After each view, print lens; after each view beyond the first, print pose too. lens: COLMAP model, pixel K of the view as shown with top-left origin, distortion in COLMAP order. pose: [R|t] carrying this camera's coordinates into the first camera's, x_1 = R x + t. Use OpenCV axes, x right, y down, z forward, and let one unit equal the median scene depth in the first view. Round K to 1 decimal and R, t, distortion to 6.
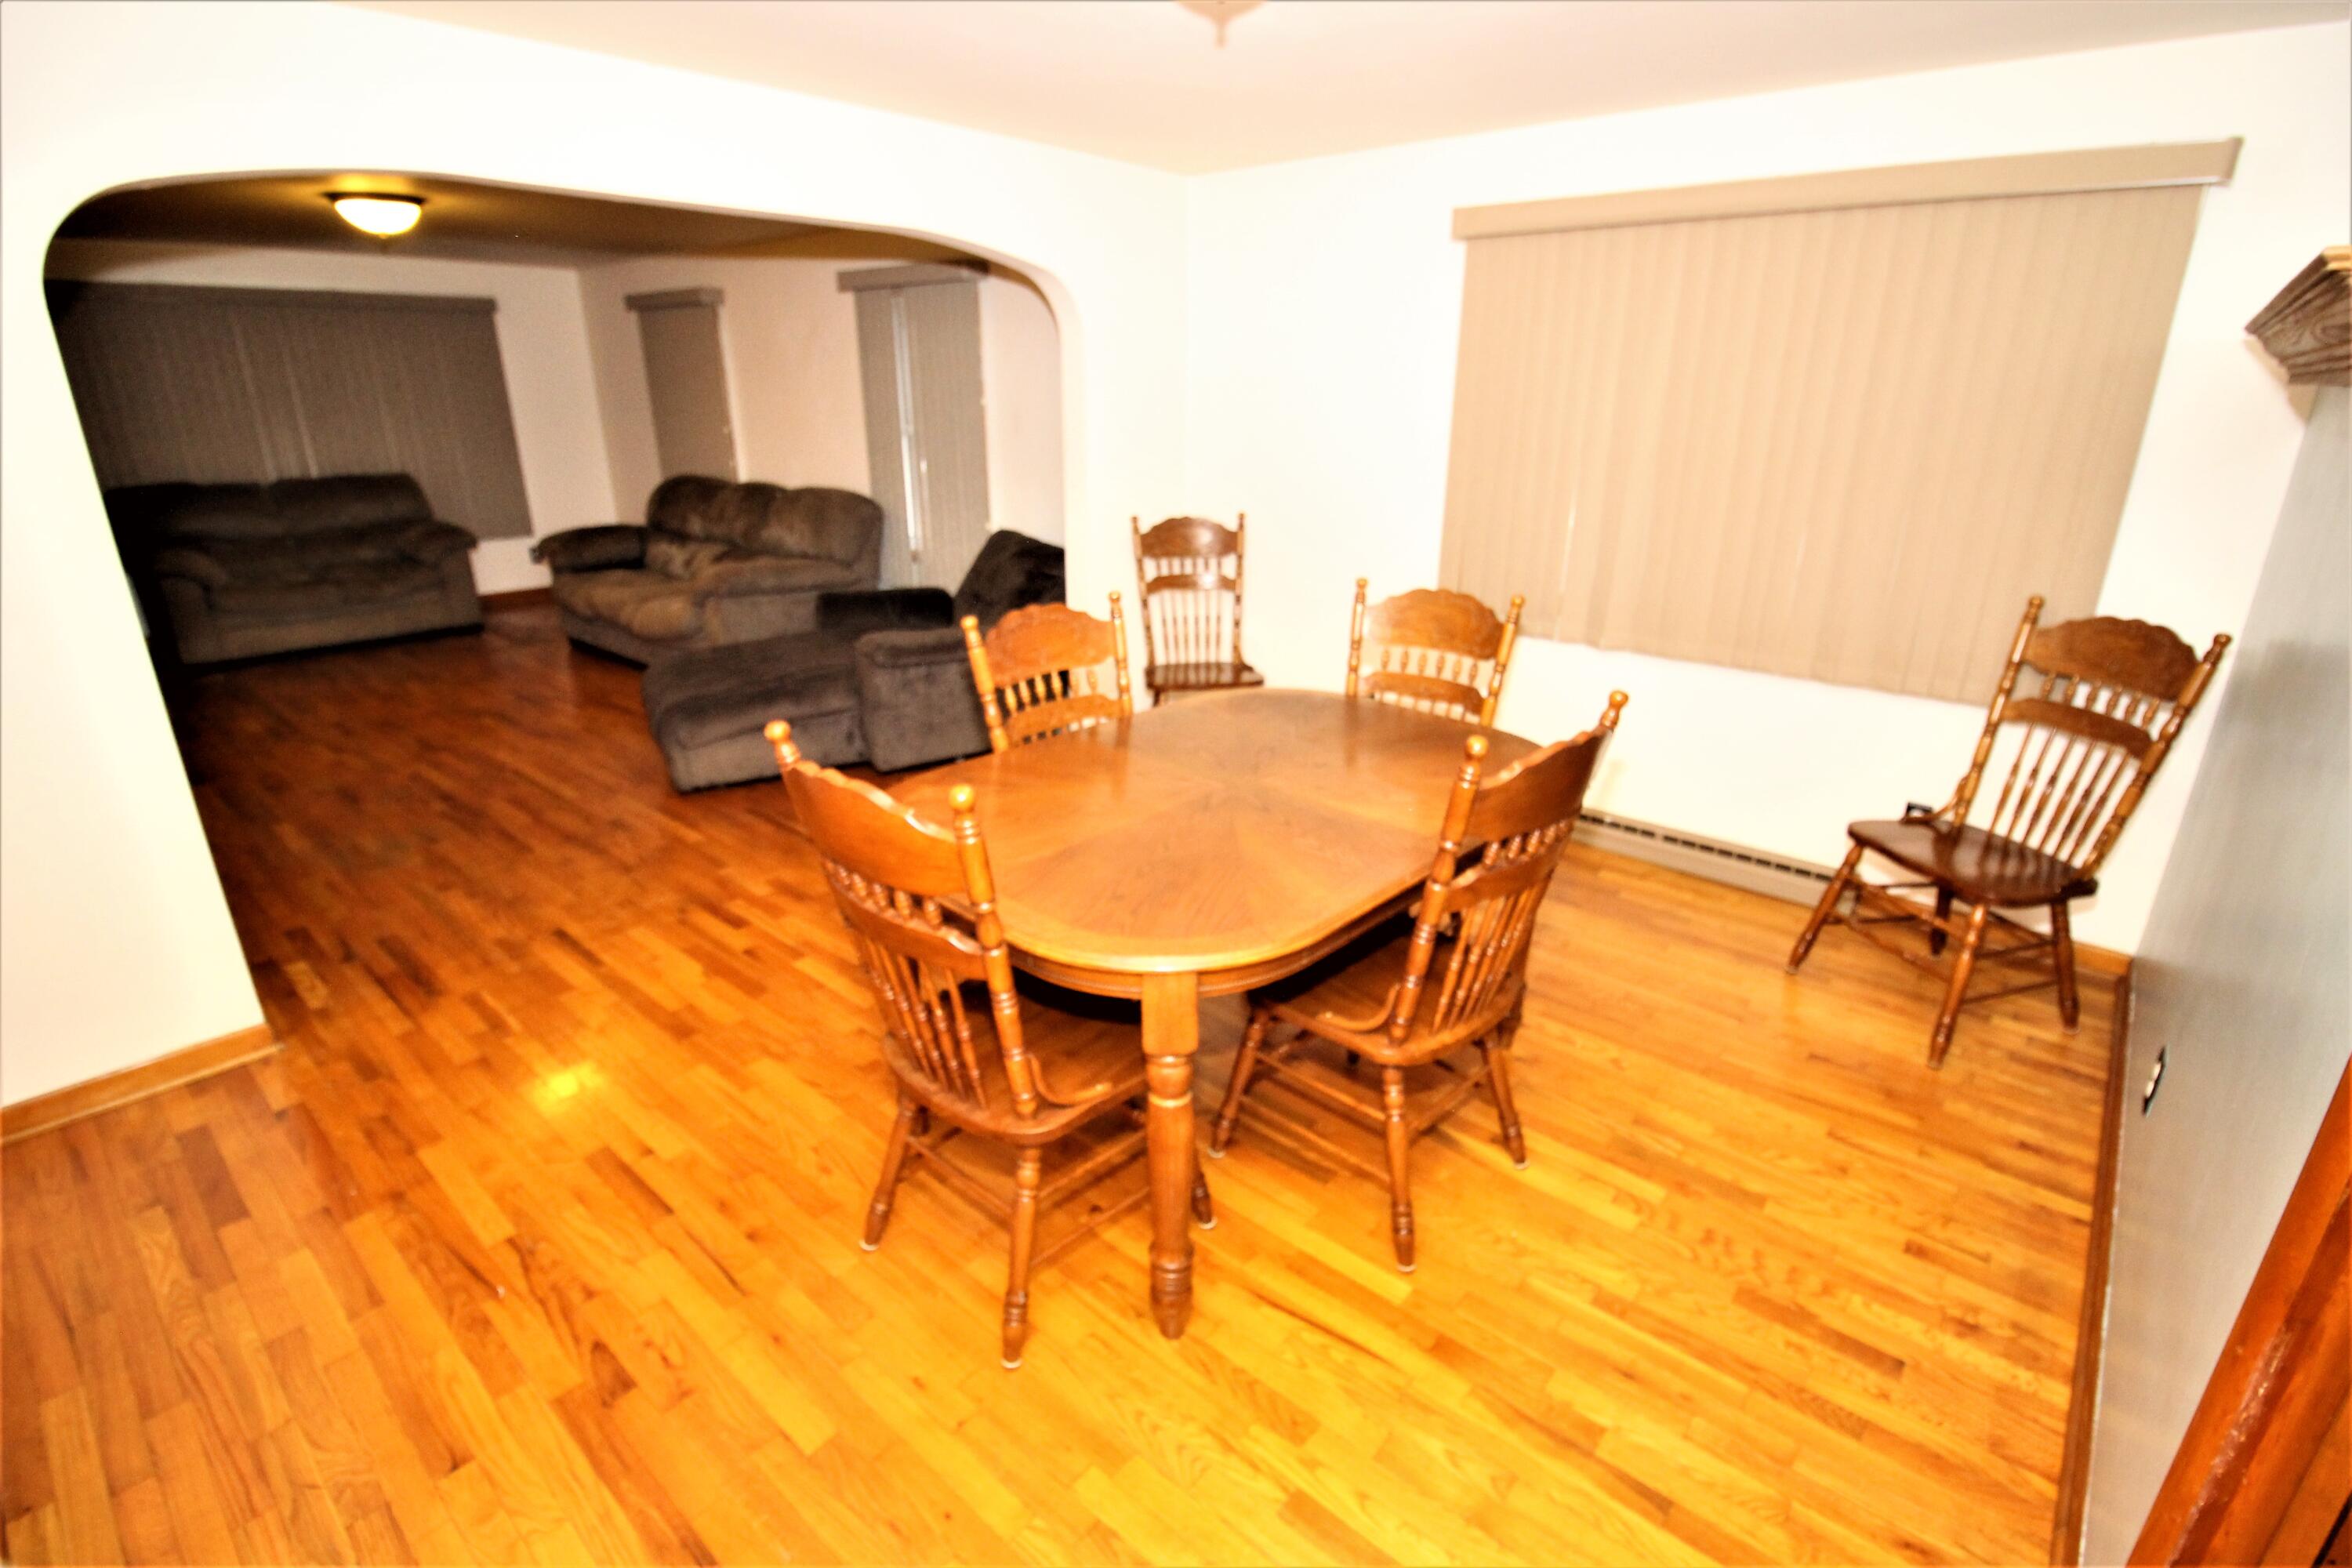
lens RADIAL K [[1100.9, 0, 1182.7], [0, 1100.9, 781.2], [0, 0, 1]] dist [-0.007478, -0.009193]
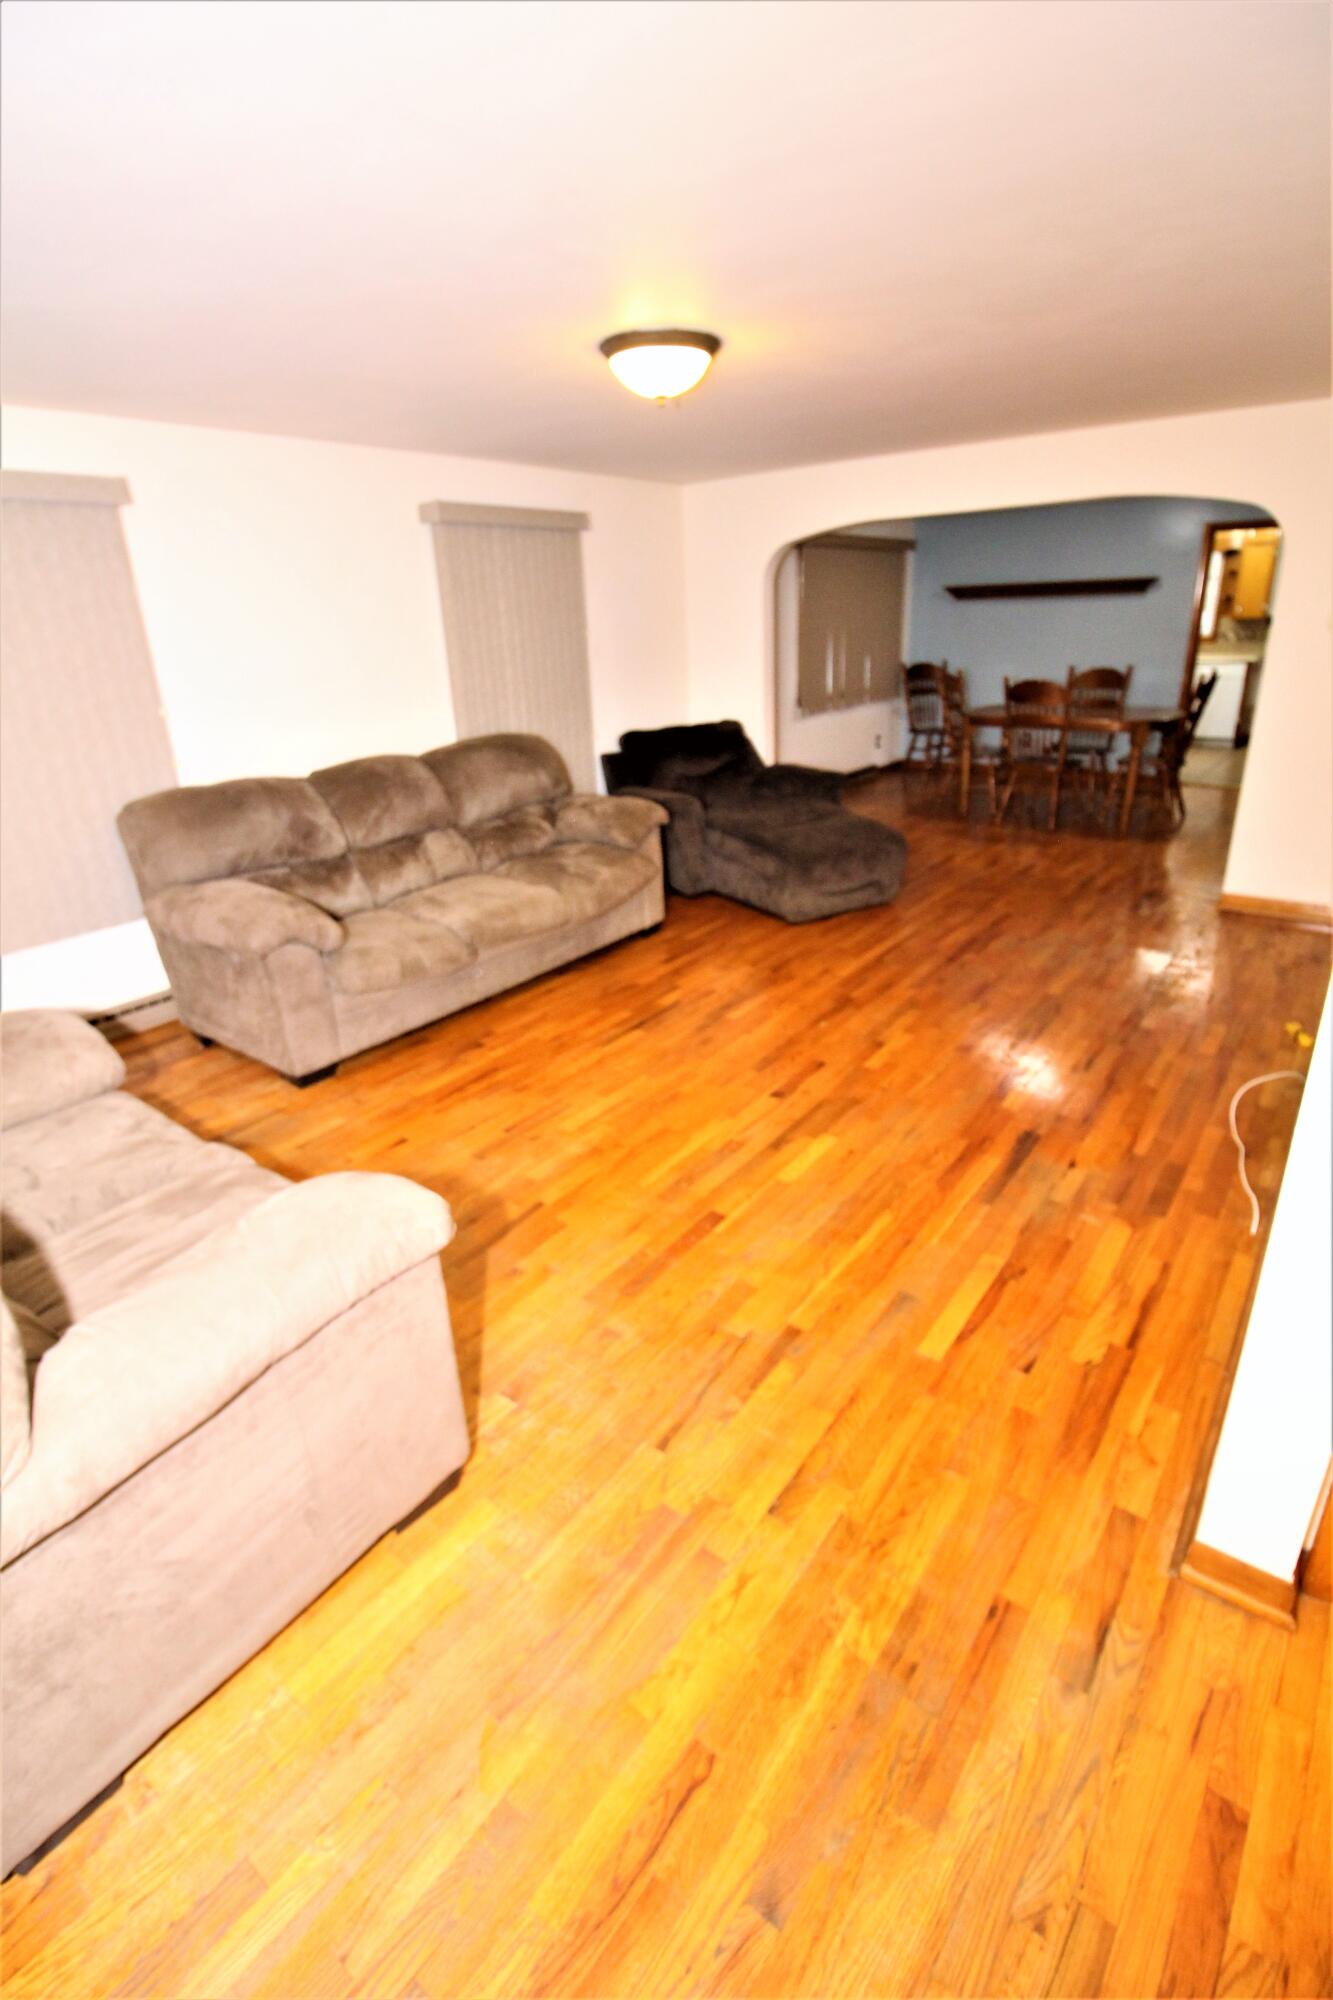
lens RADIAL K [[936.1, 0, 657.7], [0, 936.1, 992.5], [0, 0, 1]] dist [-0.007478, -0.009193]
pose [[-0.048604, -0.378569, 0.924296, -1.554223], [0.380954, 0.848412, 0.367521, -0.433148], [-0.923316, 0.369977, 0.102982, 1.164125]]
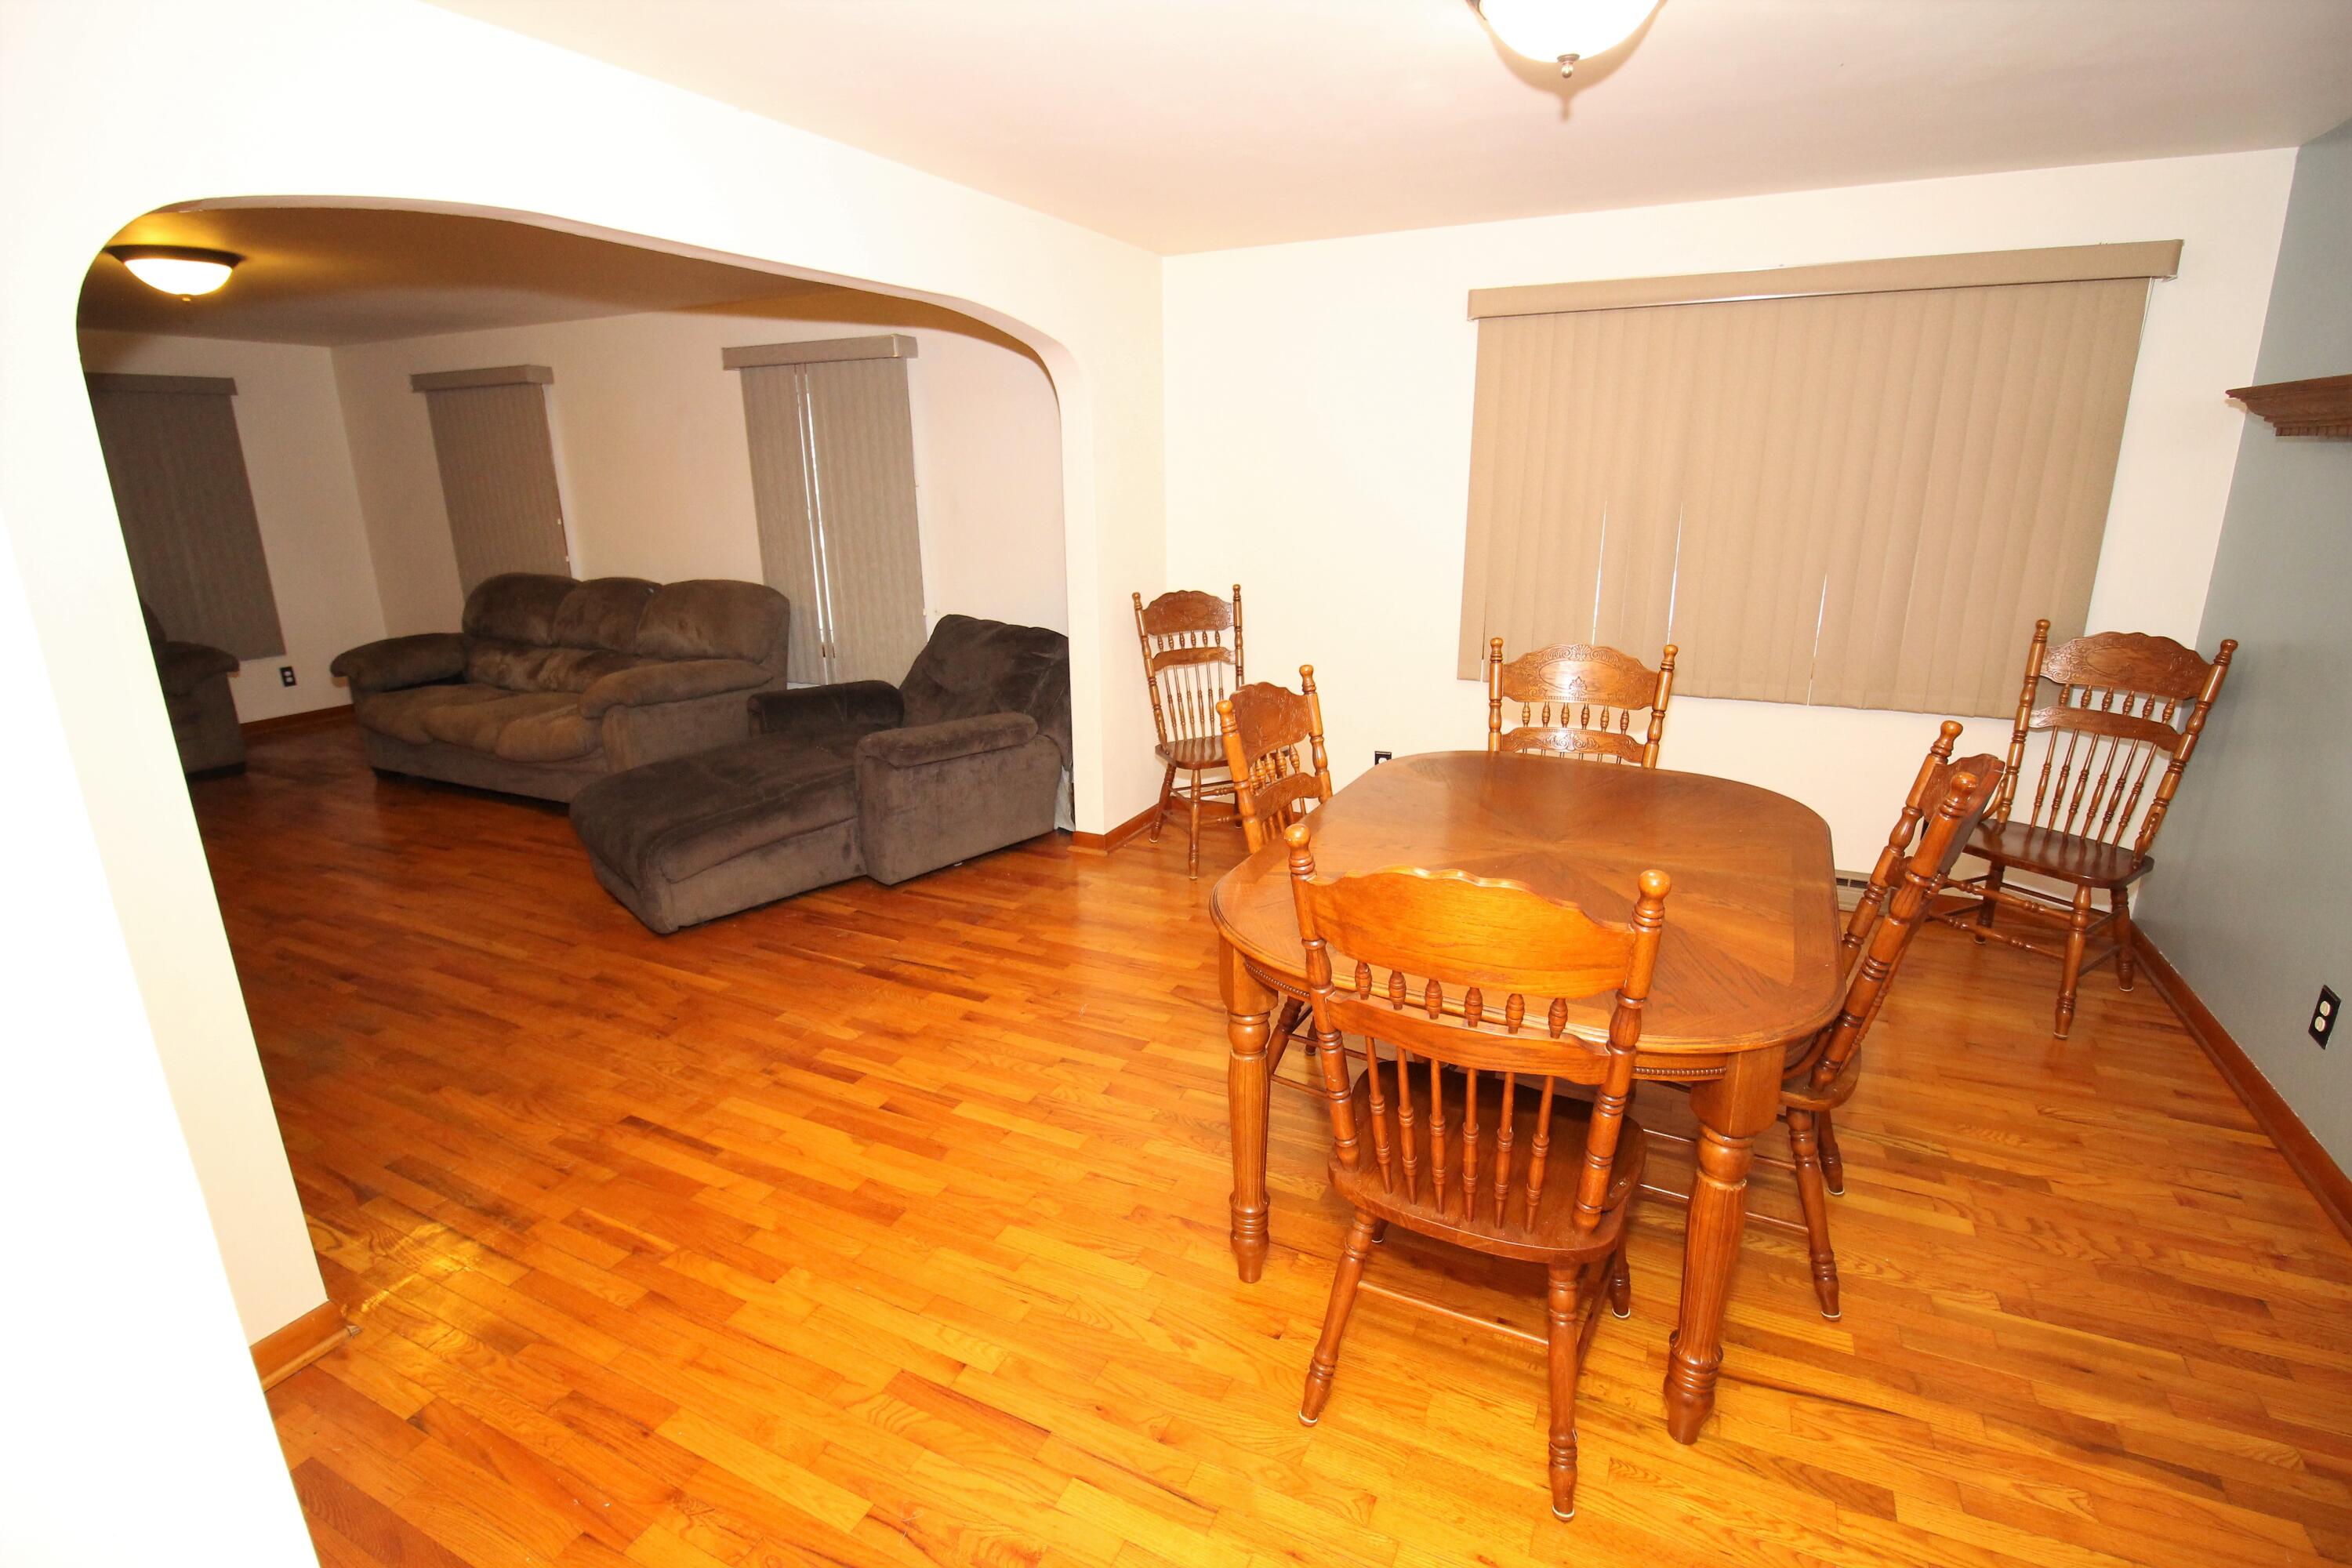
lens RADIAL K [[1100.9, 0, 1184.6], [0, 1100.9, 778.1], [0, 0, 1]] dist [-0.007478, -0.009193]
pose [[0.966201, -0.087678, 0.242423, -0.253198], [0.104093, 0.993005, -0.055730, -0.020414], [-0.235841, 0.079081, 0.968569, 0.064317]]
